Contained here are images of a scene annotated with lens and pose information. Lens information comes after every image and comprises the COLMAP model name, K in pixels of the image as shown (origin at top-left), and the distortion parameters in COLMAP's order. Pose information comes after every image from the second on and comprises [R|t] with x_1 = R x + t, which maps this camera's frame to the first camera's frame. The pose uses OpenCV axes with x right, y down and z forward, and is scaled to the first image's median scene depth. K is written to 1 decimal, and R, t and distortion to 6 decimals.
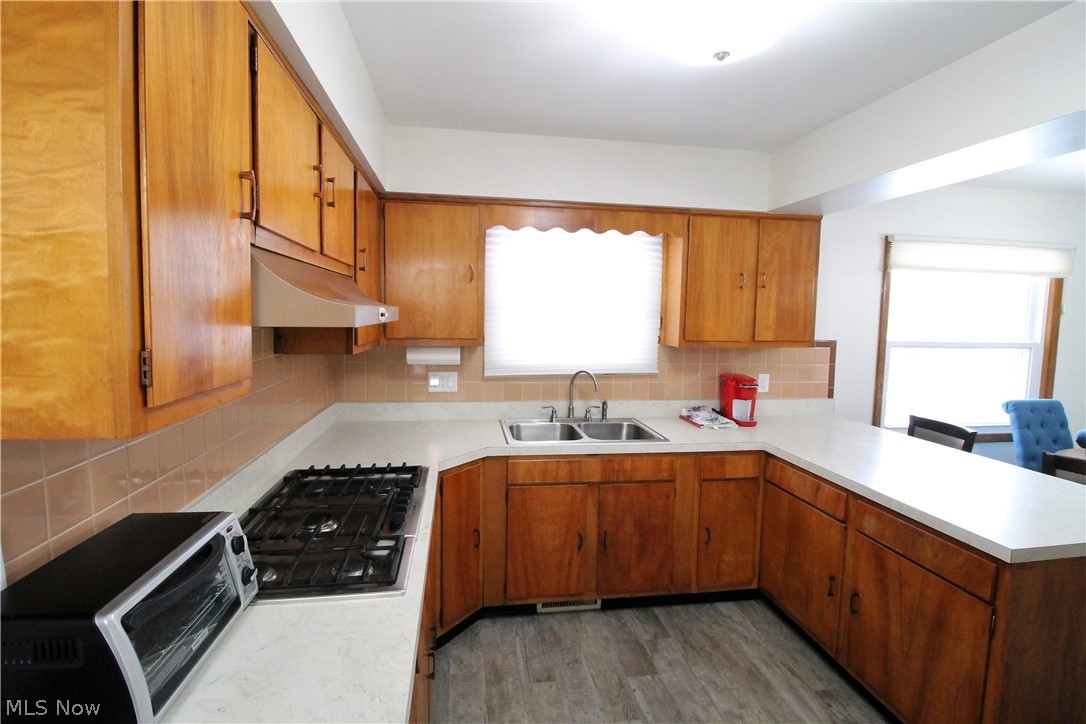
lens RADIAL K [[515.1, 0, 538.0], [0, 515.1, 356.1], [0, 0, 1]] dist [-0.009993, -0.006813]
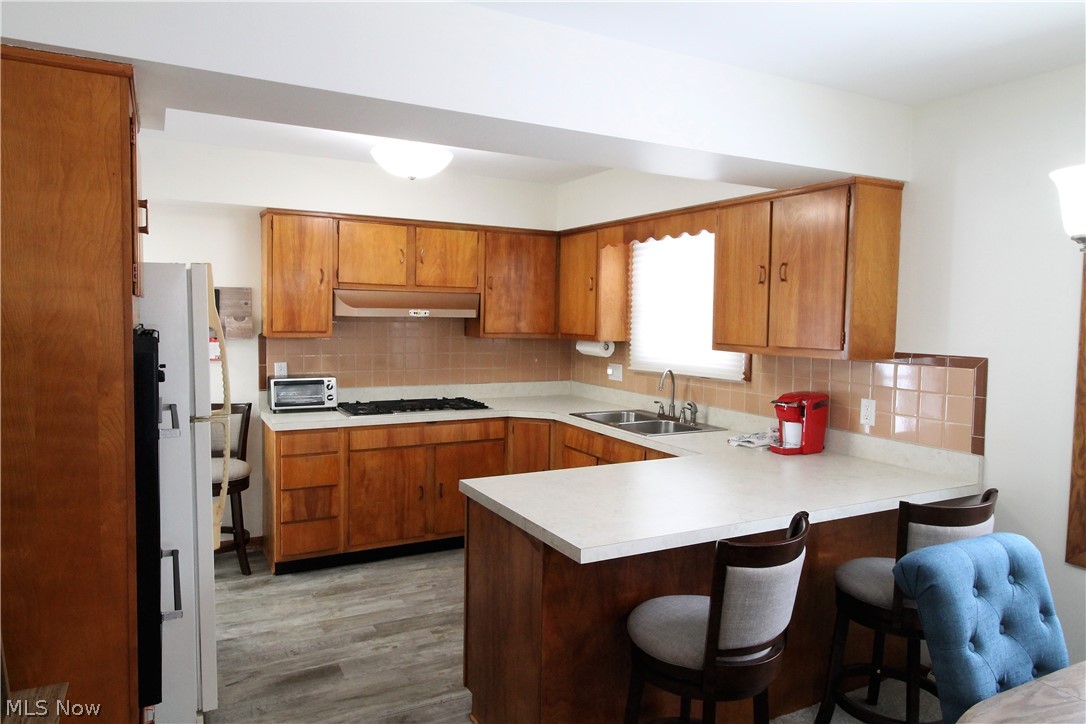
lens RADIAL K [[731.2, 0, 539.7], [0, 731.2, 360.9], [0, 0, 1]] dist [-0.000532, 0.000847]
pose [[0.317319, 0.050340, -0.946982, 1.449207], [-0.092434, 0.995477, 0.021945, 0.002287], [0.943803, 0.080569, 0.320537, 0.284754]]
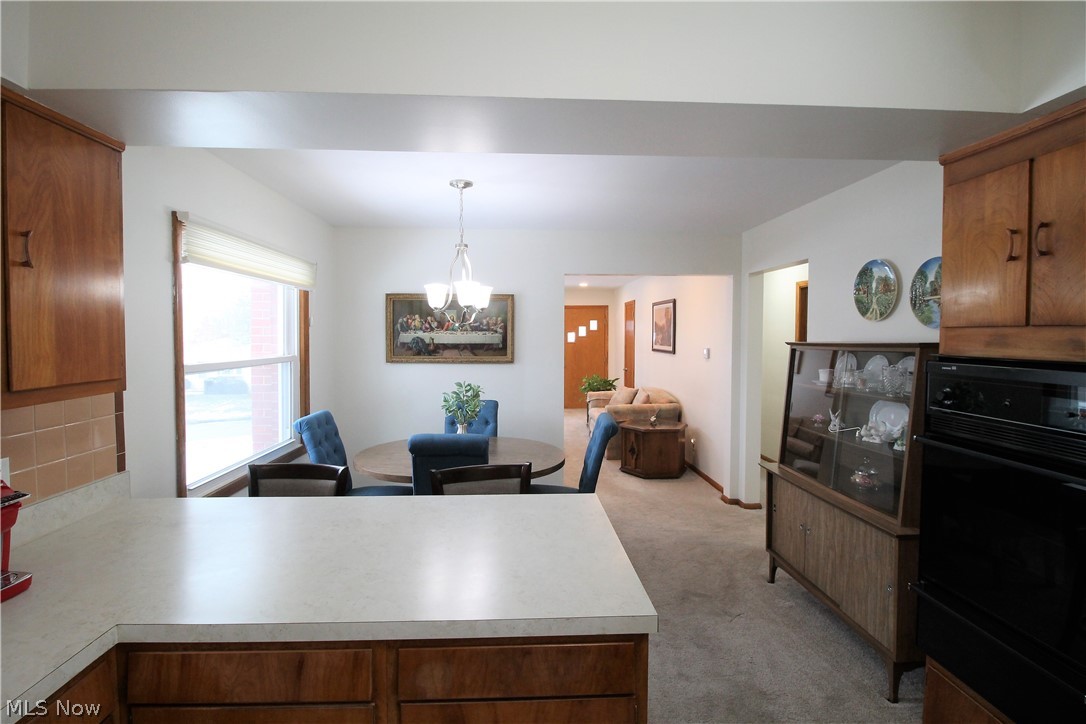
lens RADIAL K [[515.1, 0, 540.1], [0, 515.1, 351.0], [0, 0, 1]] dist [-0.009993, -0.006813]
pose [[0.105931, -0.048379, 0.993196, 0.063442], [0.084043, 0.995678, 0.039537, -0.044343], [-0.990816, 0.079283, 0.109539, 0.545846]]
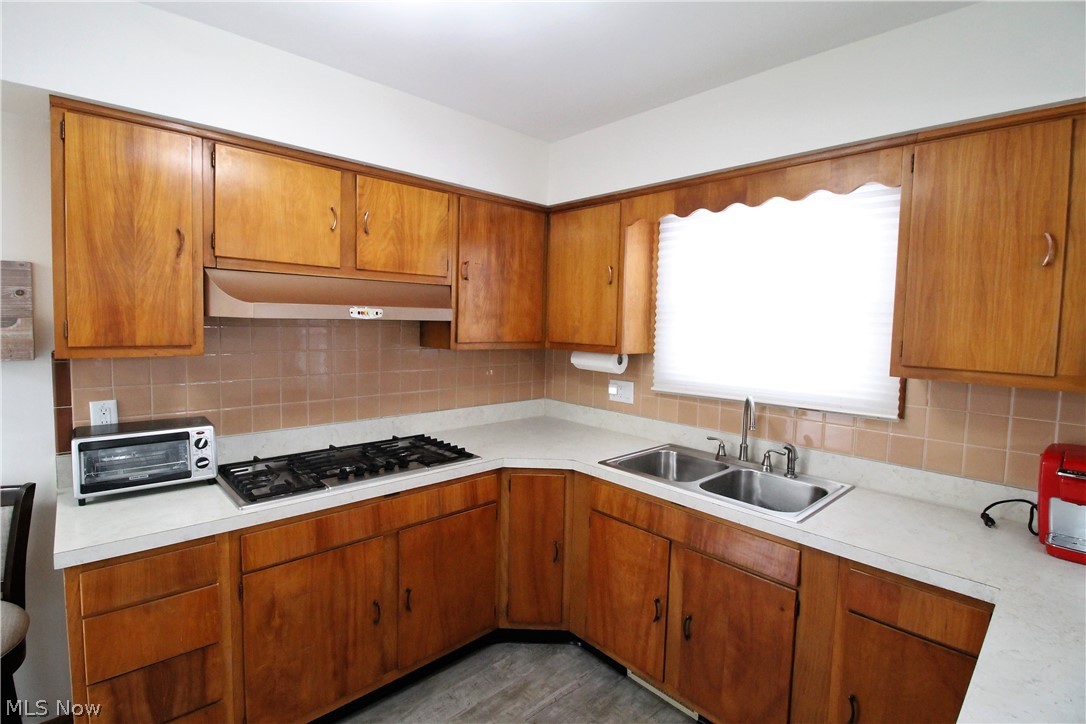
lens RADIAL K [[515.1, 0, 540.5], [0, 515.1, 355.4], [0, 0, 1]] dist [-0.009993, -0.006813]
pose [[0.553596, 0.054108, -0.831026, 0.538340], [-0.085363, 0.996318, 0.008004, -0.011766], [0.828399, 0.066508, 0.556176, 0.356545]]
